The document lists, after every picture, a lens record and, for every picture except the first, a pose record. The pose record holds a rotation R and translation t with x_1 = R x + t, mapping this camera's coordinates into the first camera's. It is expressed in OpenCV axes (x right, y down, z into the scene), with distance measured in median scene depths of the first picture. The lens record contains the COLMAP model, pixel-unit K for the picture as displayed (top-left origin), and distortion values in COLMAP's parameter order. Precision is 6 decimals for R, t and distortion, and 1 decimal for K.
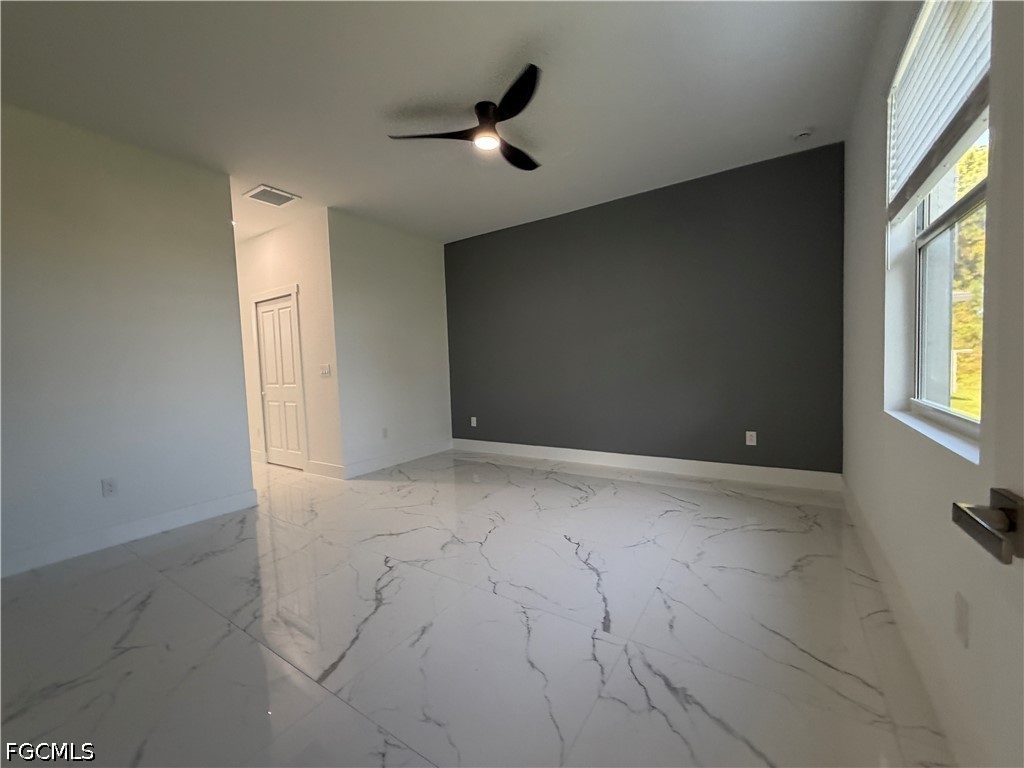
lens RADIAL K [[407.2, 0, 510.9], [0, 407.2, 385.4], [0, 0, 1]] dist [-0.000738, -0.000257]
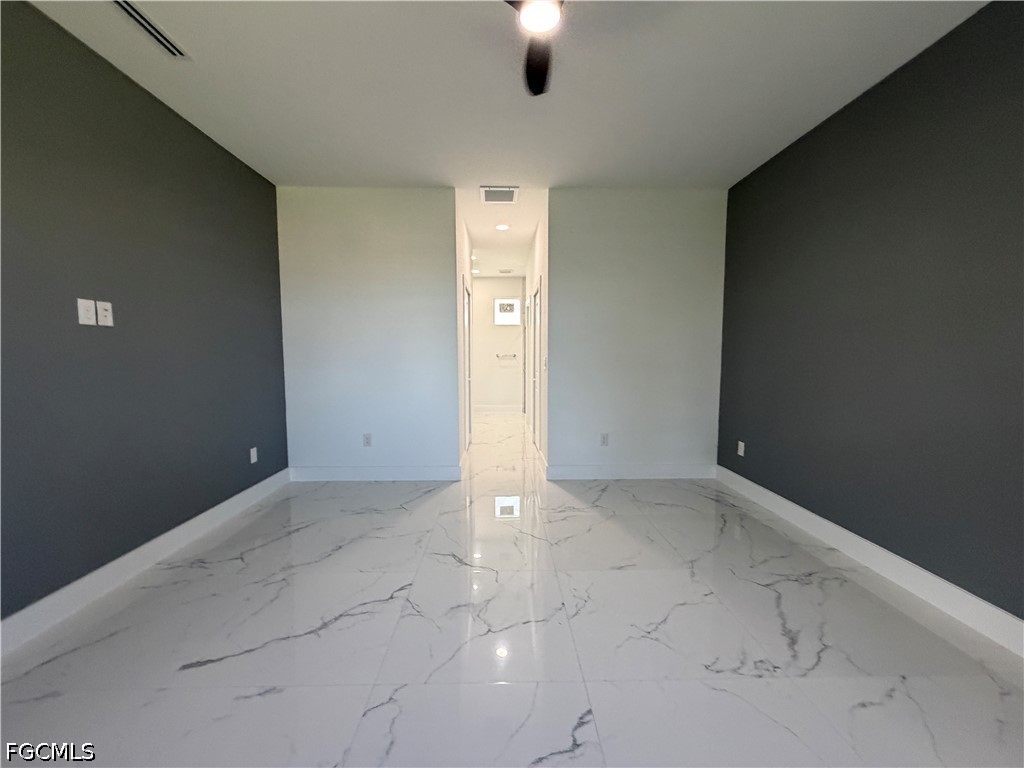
lens RADIAL K [[407.2, 0, 510.9], [0, 407.2, 385.4], [0, 0, 1]] dist [-0.000738, -0.000257]
pose [[0.569557, 0.101396, -0.815674, 0.344524], [-0.063709, 0.994822, 0.079180, -0.066138], [0.819479, 0.006868, 0.573068, 0.451330]]
